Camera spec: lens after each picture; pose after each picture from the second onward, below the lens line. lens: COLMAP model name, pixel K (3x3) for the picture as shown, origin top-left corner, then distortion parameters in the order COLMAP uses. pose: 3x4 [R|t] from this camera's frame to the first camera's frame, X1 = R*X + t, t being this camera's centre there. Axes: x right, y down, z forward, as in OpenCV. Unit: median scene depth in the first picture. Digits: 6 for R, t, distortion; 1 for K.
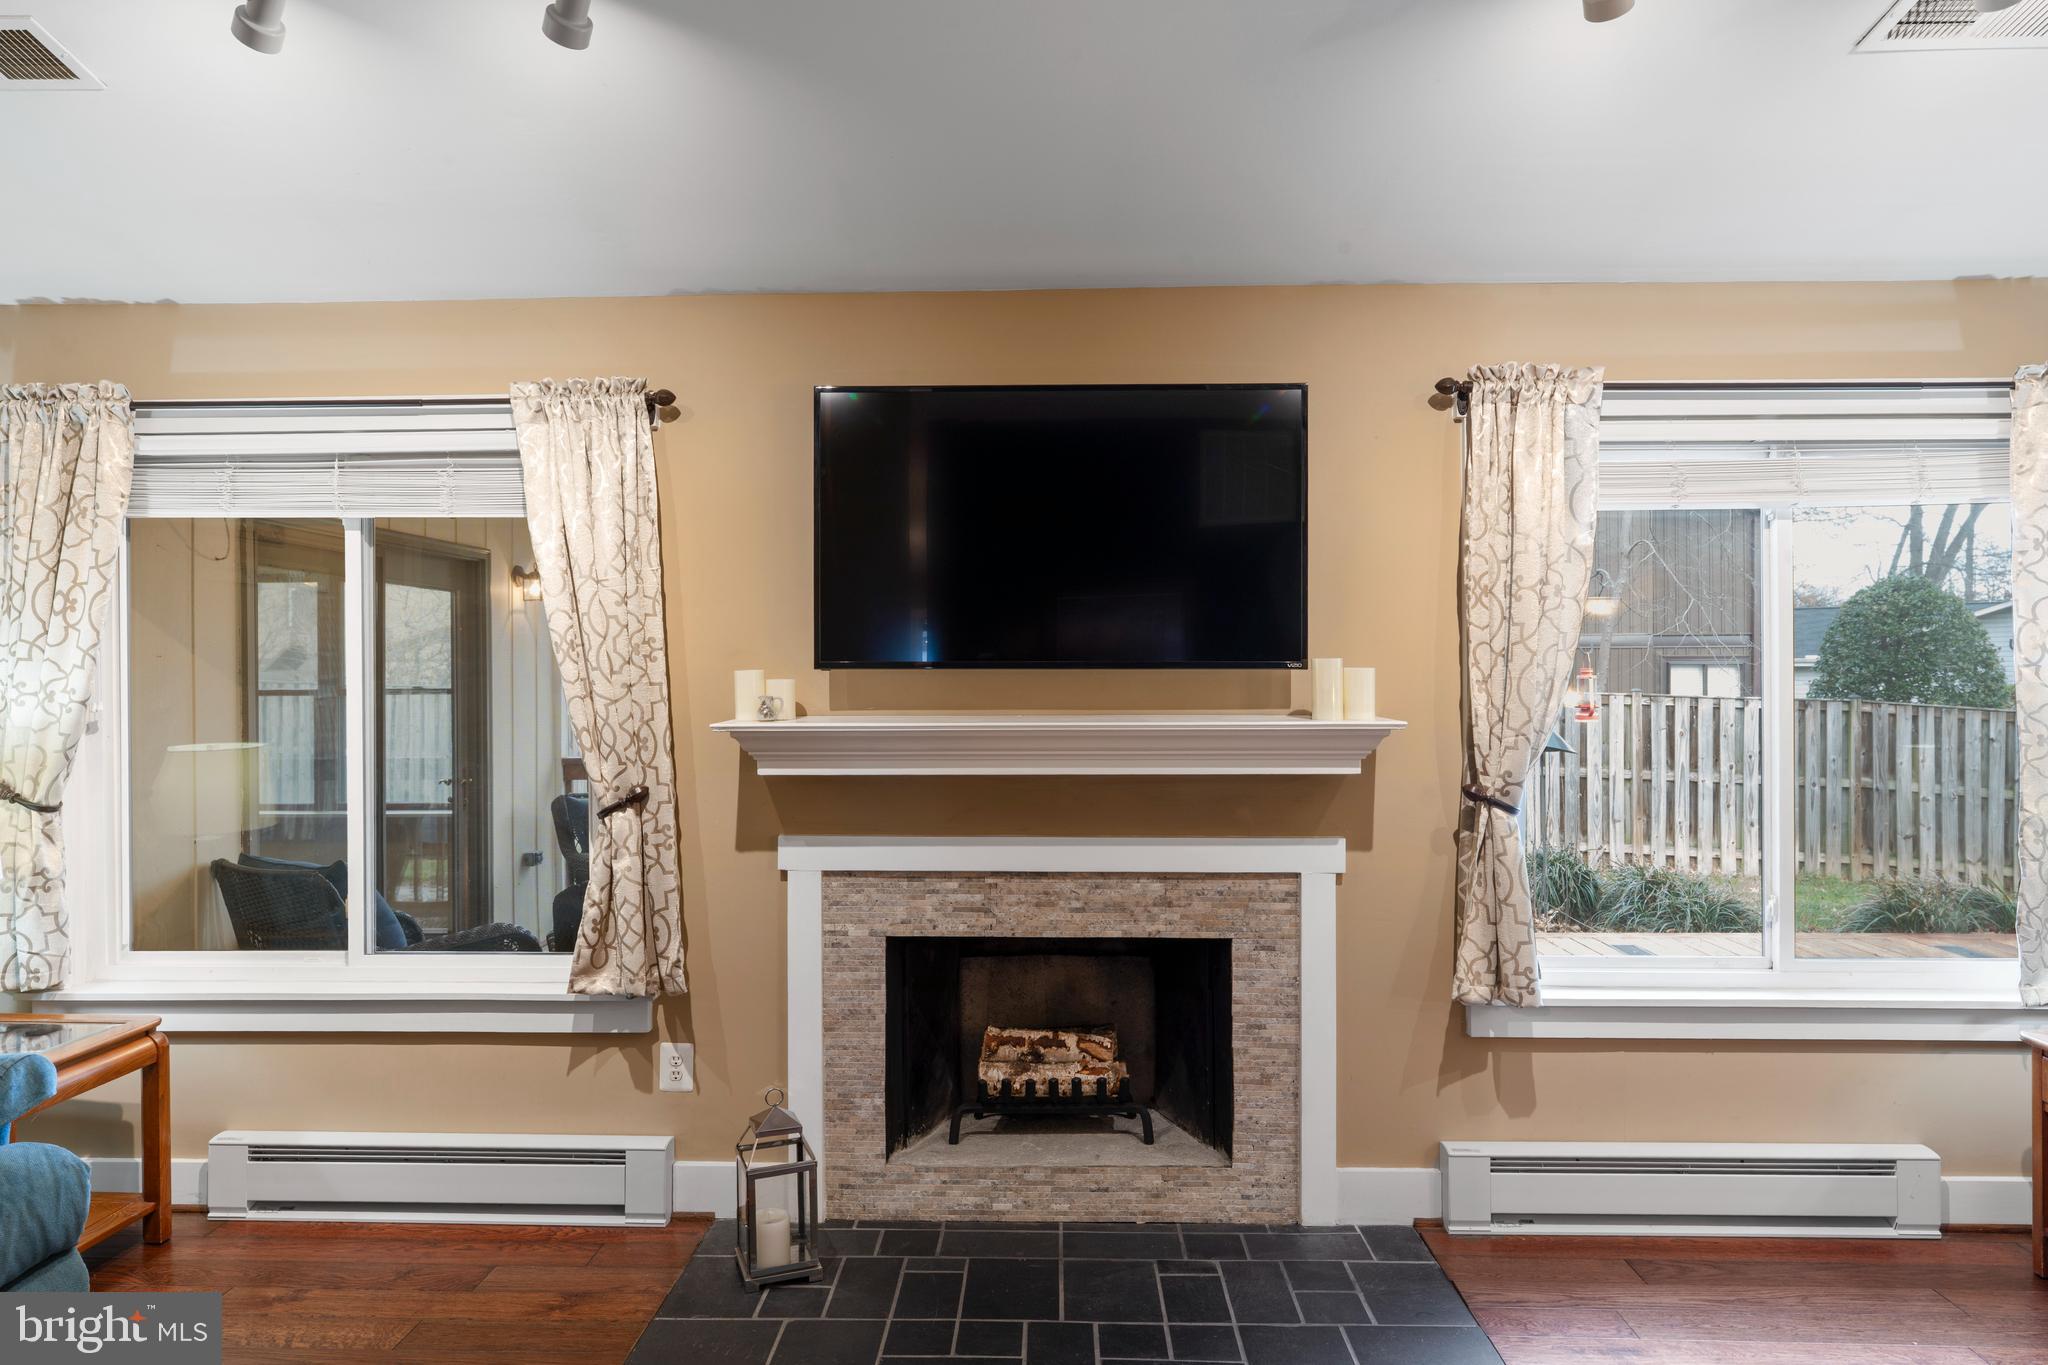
lens RADIAL K [[1274.9, 0, 1009.8], [0, 1274.9, 670.6], [0, 0, 1]] dist [-0.000912, 0.000375]
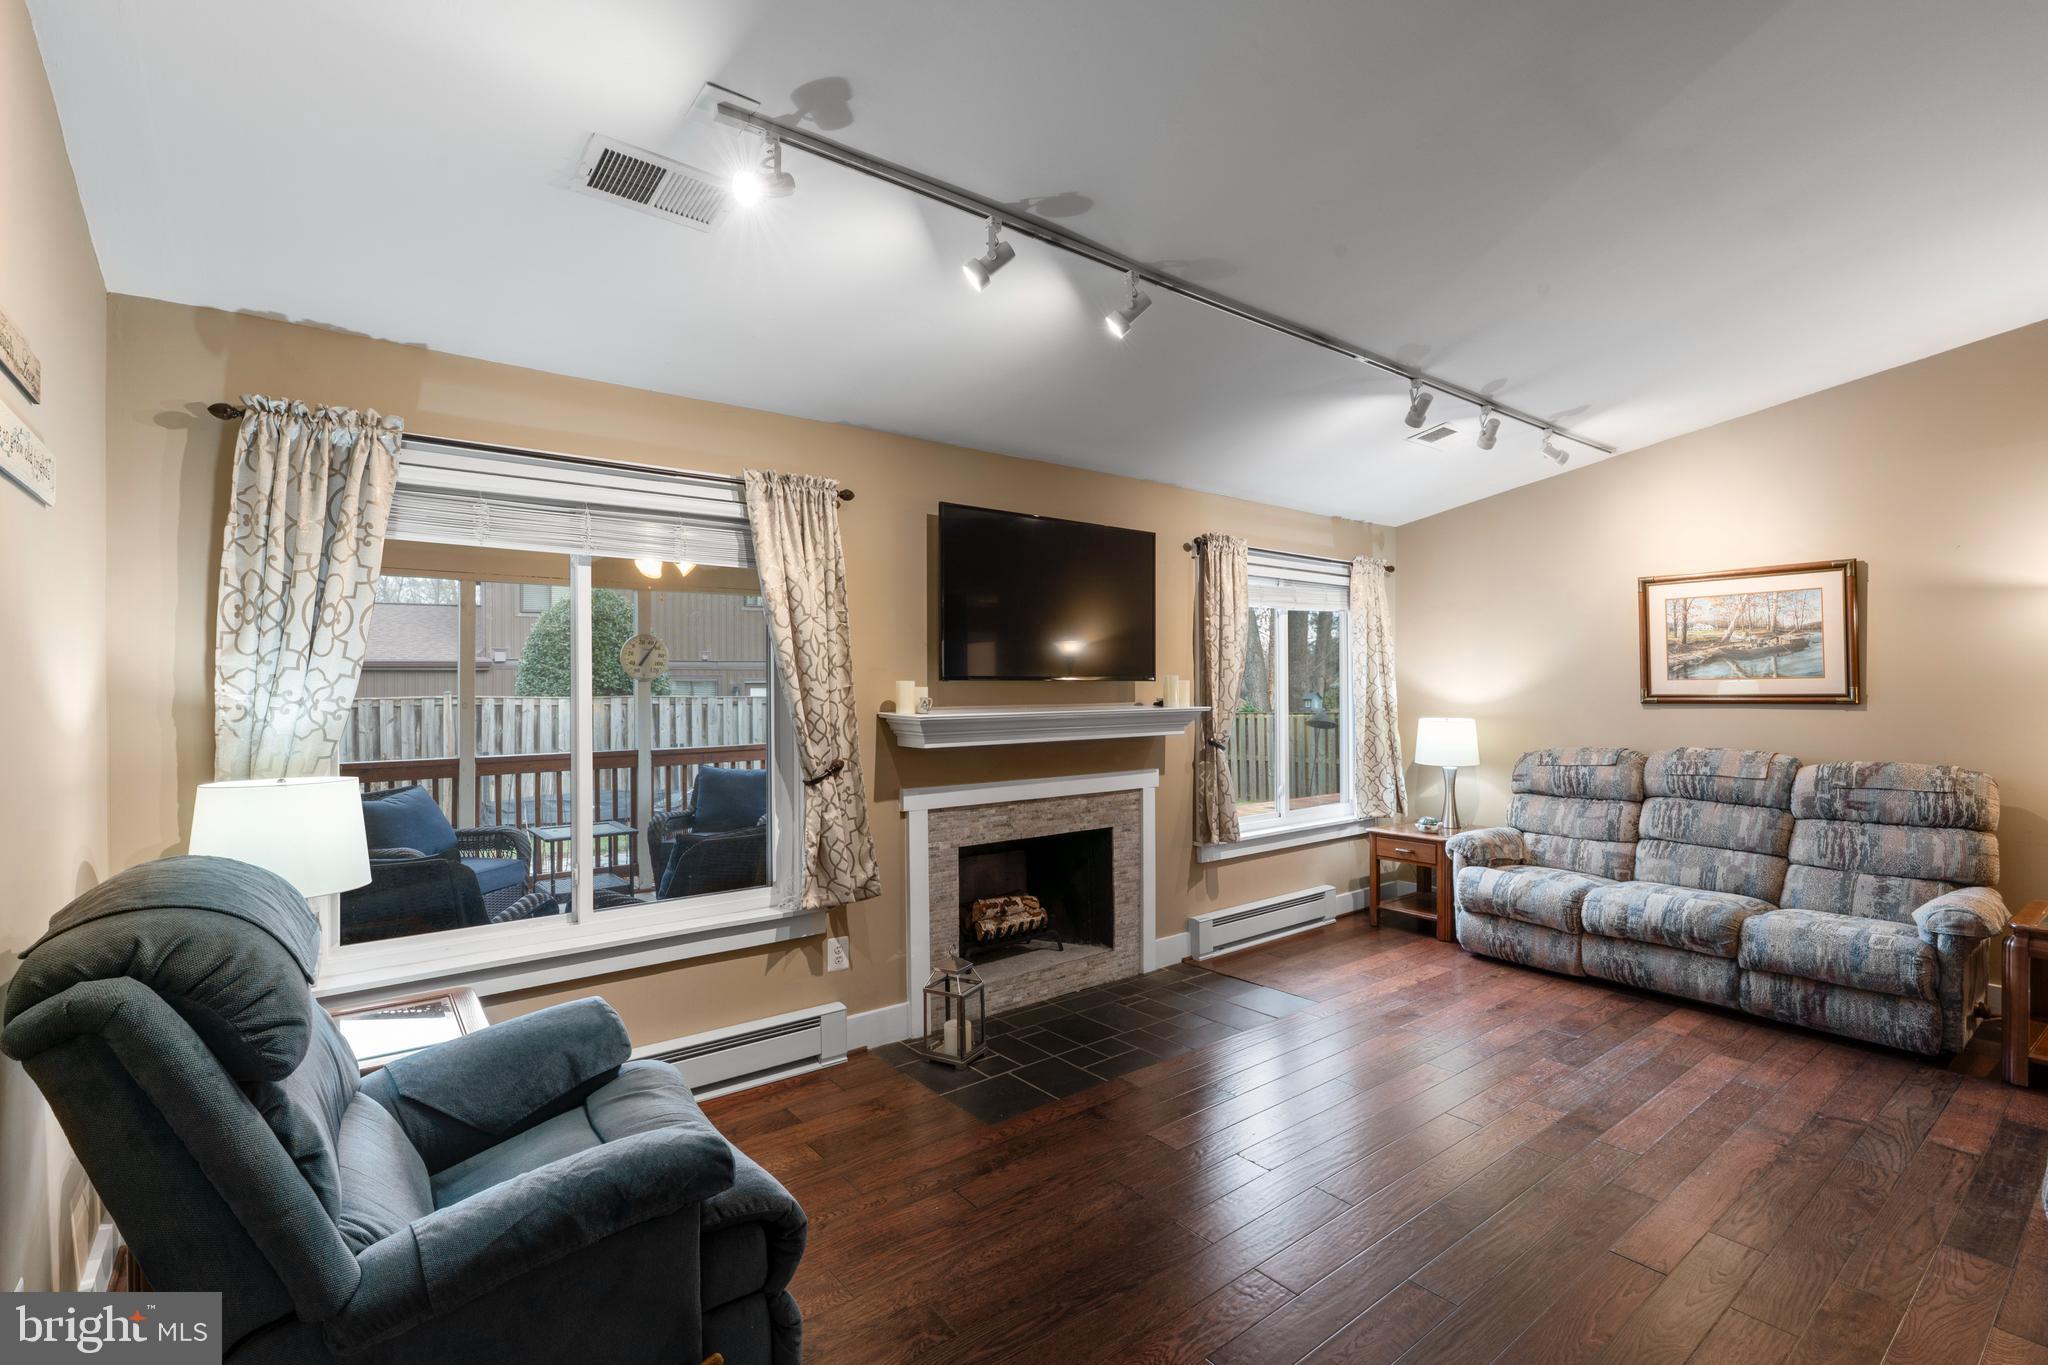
lens RADIAL K [[949.8, 0, 1024.0], [0, 949.8, 682.5], [0, 0, 1]] dist [-0.002840, 0.000041]
pose [[0.757256, 0.001120, 0.653118, -0.825278], [0.000687, 0.999997, -0.002511, 0.004323], [-0.653118, 0.002350, 0.757252, 0.041519]]
